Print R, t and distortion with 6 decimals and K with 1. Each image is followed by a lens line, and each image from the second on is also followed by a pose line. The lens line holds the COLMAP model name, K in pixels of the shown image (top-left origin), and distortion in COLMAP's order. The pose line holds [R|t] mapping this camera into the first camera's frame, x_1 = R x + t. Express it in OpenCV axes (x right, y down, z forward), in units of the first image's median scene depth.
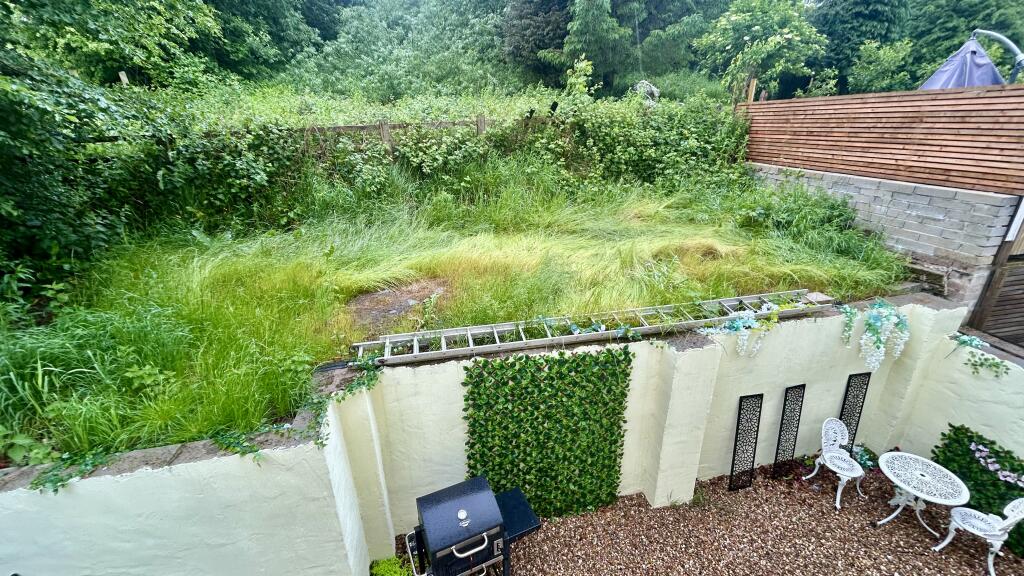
lens RADIAL K [[416.7, 0, 509.6], [0, 416.7, 286.6], [0, 0, 1]] dist [-0.002676, 0.000753]
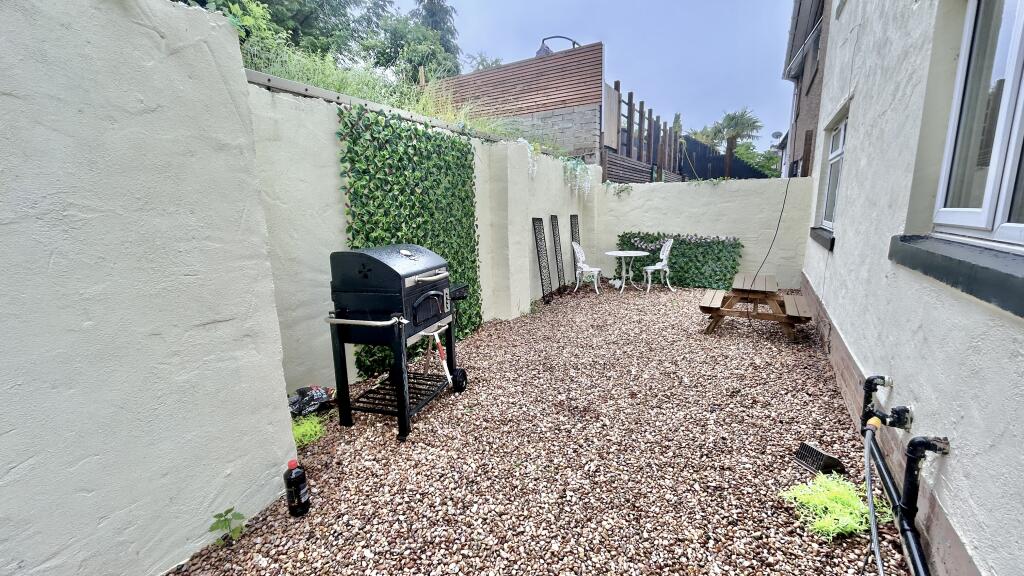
lens RADIAL K [[416.7, 0, 512.3], [0, 416.7, 288.3], [0, 0, 1]] dist [-0.002676, 0.000753]
pose [[0.658526, -0.135940, 0.740178, -0.476409], [0.287856, 0.954255, -0.080845, 0.619441], [-0.695329, 0.266303, 0.667533, 0.317628]]
